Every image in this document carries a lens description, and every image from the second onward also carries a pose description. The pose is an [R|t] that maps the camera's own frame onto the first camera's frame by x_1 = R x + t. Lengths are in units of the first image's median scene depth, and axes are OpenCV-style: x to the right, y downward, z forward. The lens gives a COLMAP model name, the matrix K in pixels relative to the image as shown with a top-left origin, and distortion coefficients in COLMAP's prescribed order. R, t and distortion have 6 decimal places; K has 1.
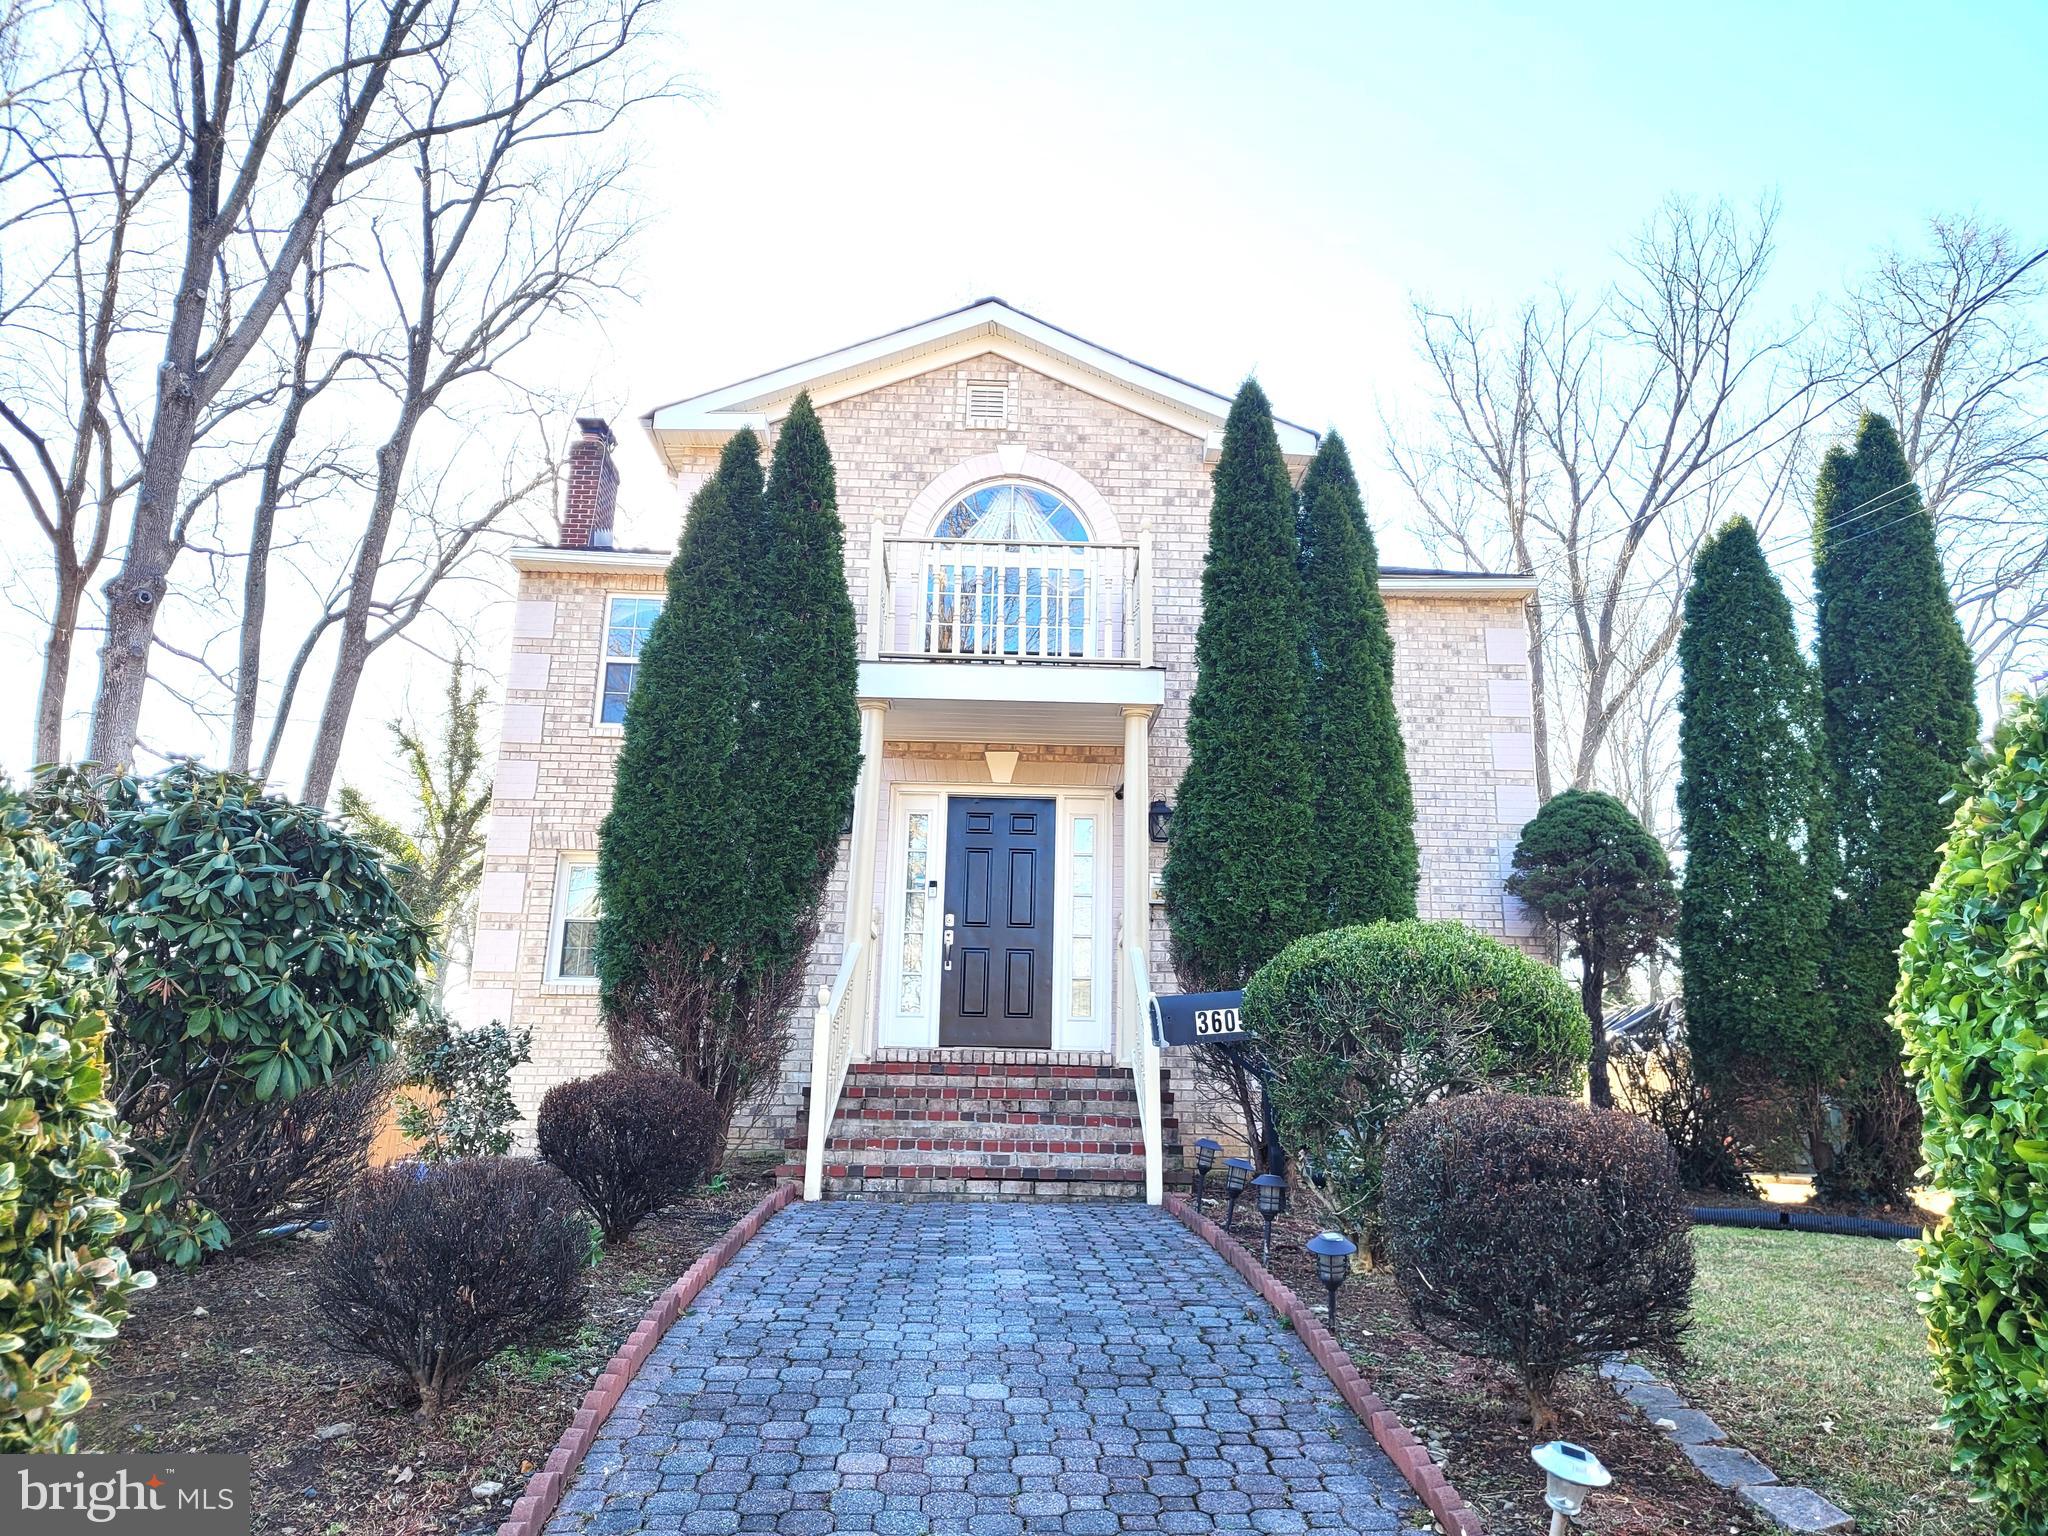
lens RADIAL K [[1532.8, 0, 1038.1], [0, 1532.8, 746.2], [0, 0, 1]] dist [0.057281, -0.011092]
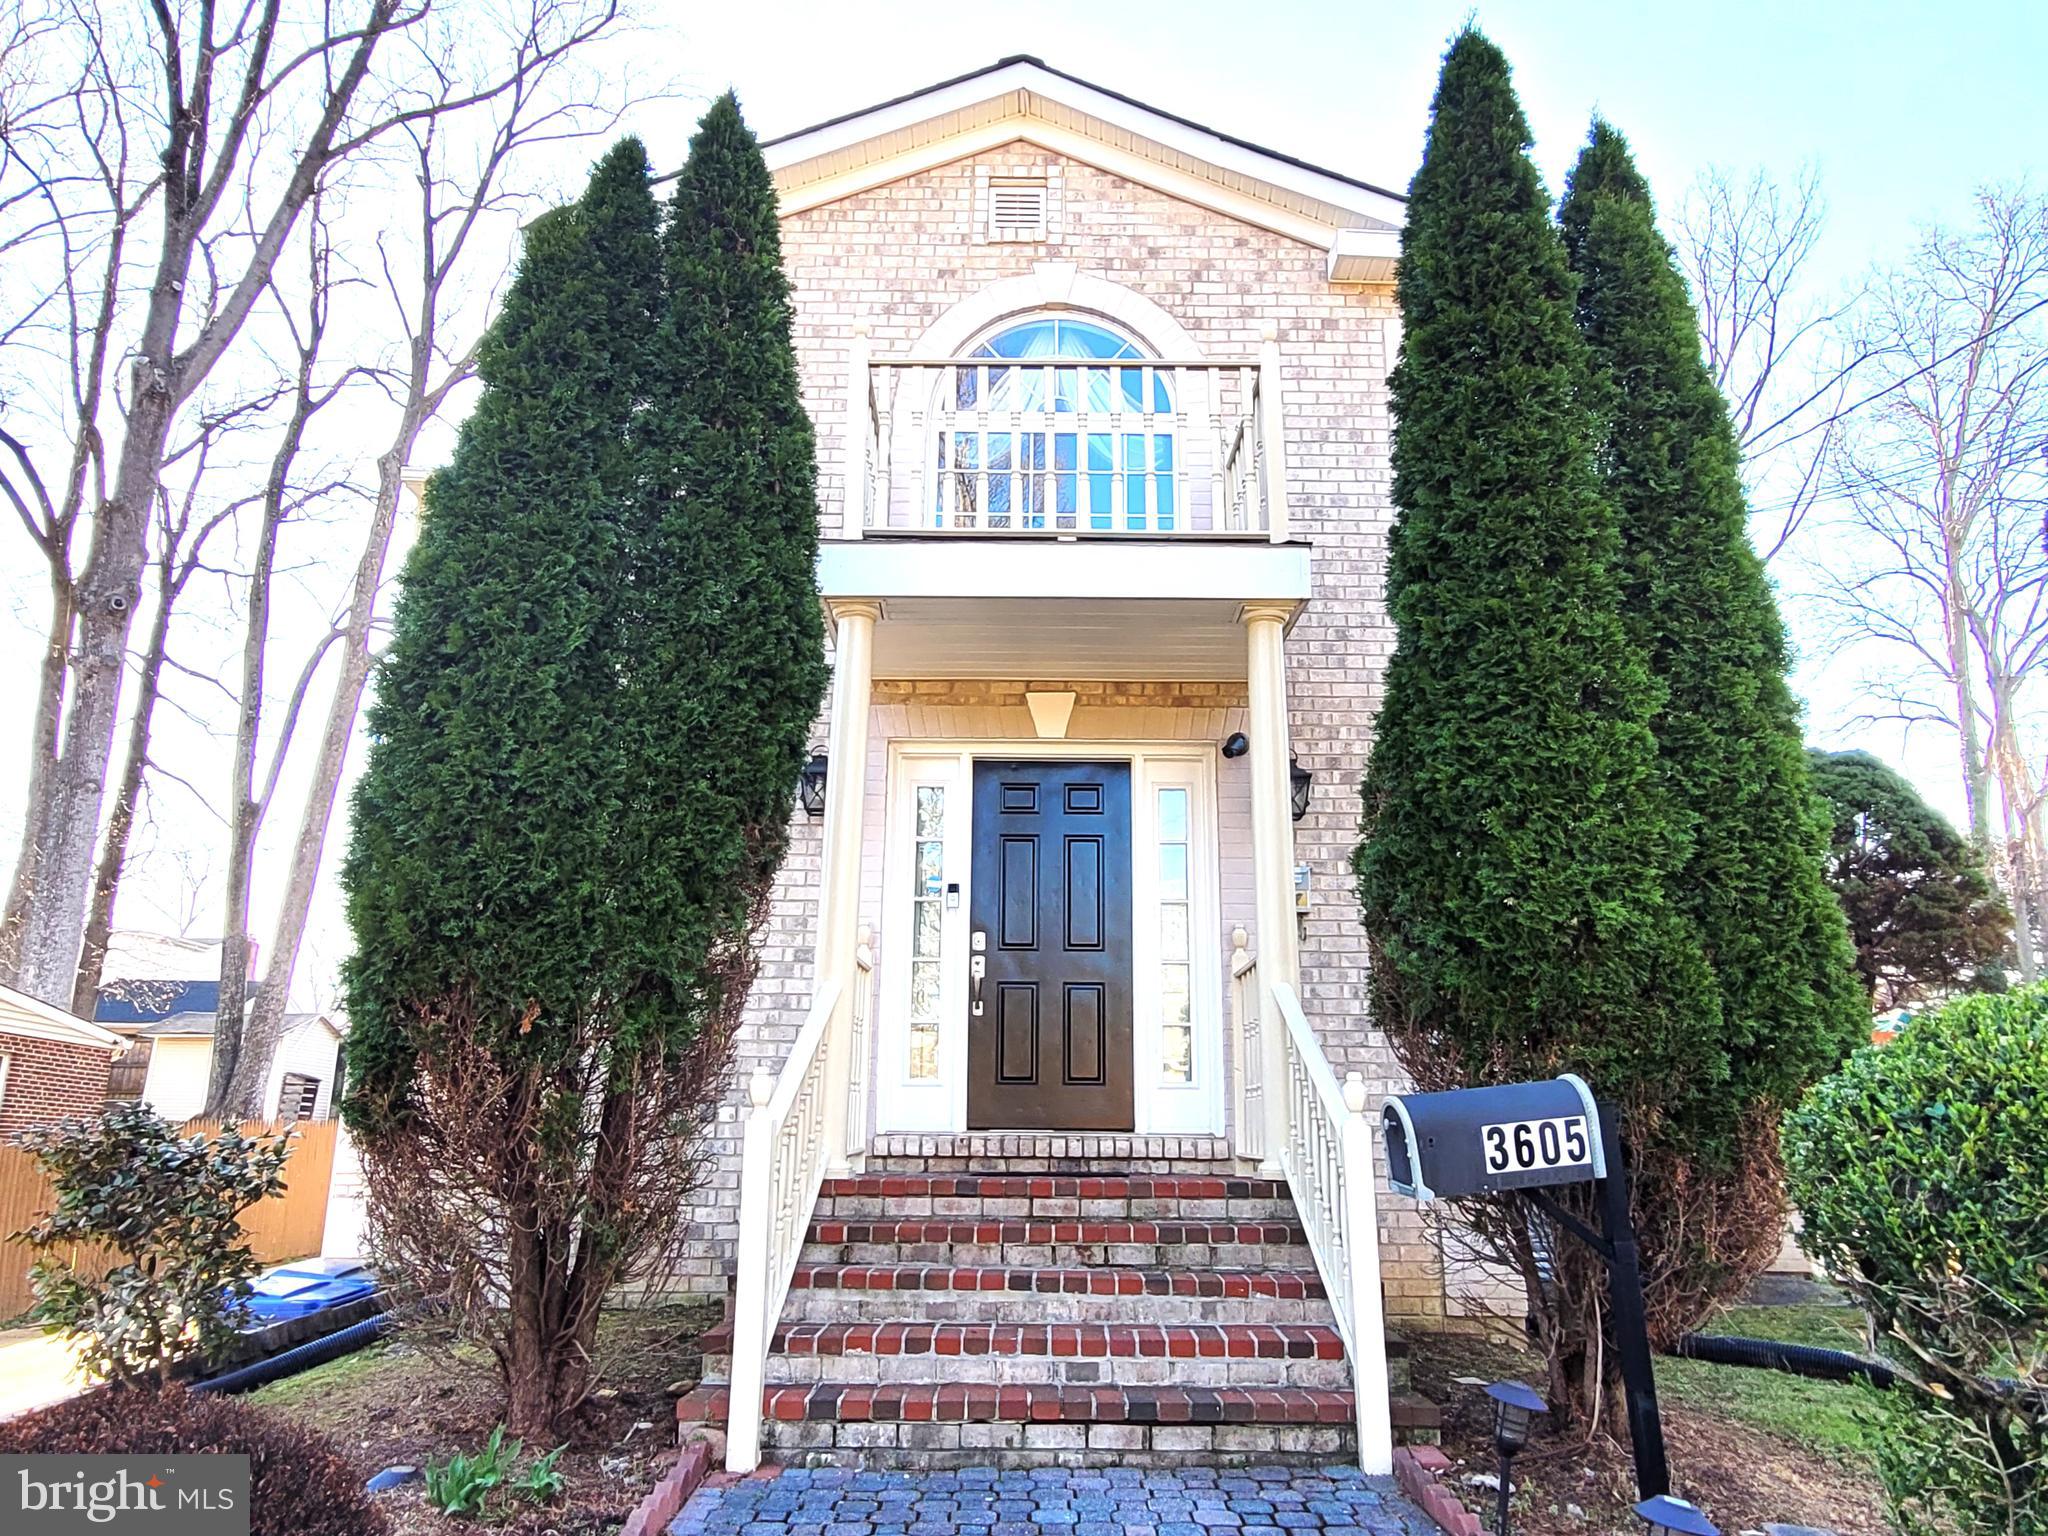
lens RADIAL K [[1437.1, 0, 1019.5], [0, 1437.1, 780.6], [0, 0, 1]] dist [0.005185, 0.001303]
pose [[0.999632, -0.017508, -0.020701, -0.026083], [0.017708, 0.999798, 0.009472, 0.037904], [0.020531, -0.009835, 0.999741, 0.378651]]
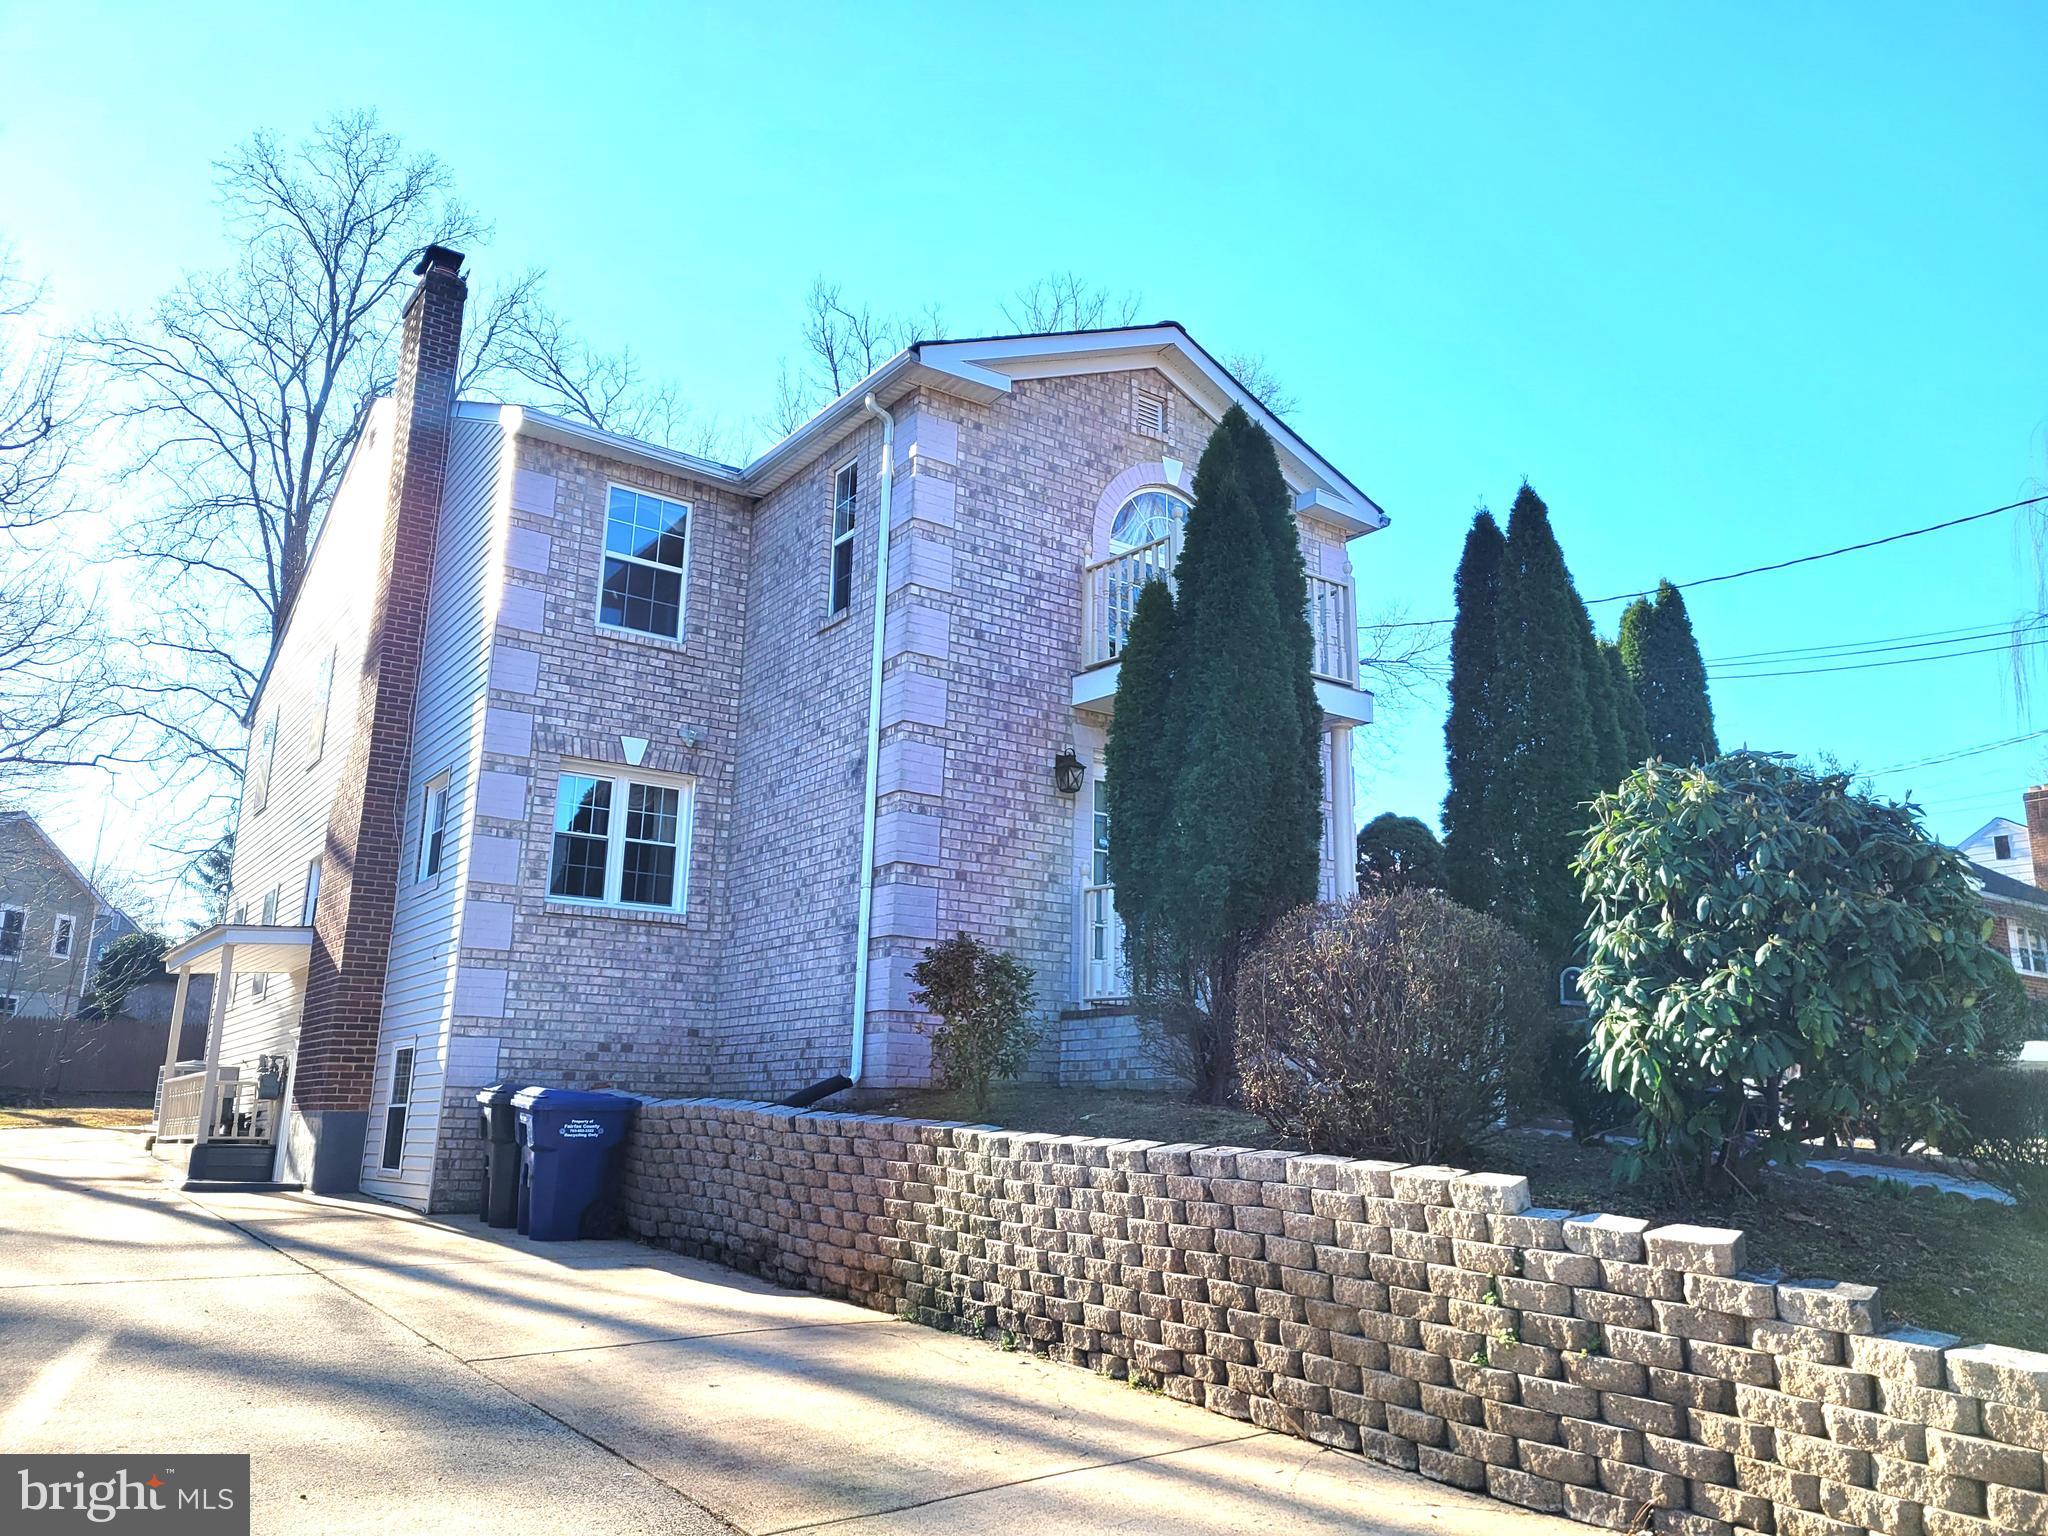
lens RADIAL K [[1532.8, 0, 1033.5], [0, 1532.8, 768.4], [0, 0, 1]] dist [0.057281, -0.011092]
pose [[0.825871, 0.123056, 0.550268, -0.762052], [-0.147167, 0.989112, -0.000319, 0.044985], [-0.544315, -0.080718, 0.834988, 0.119877]]
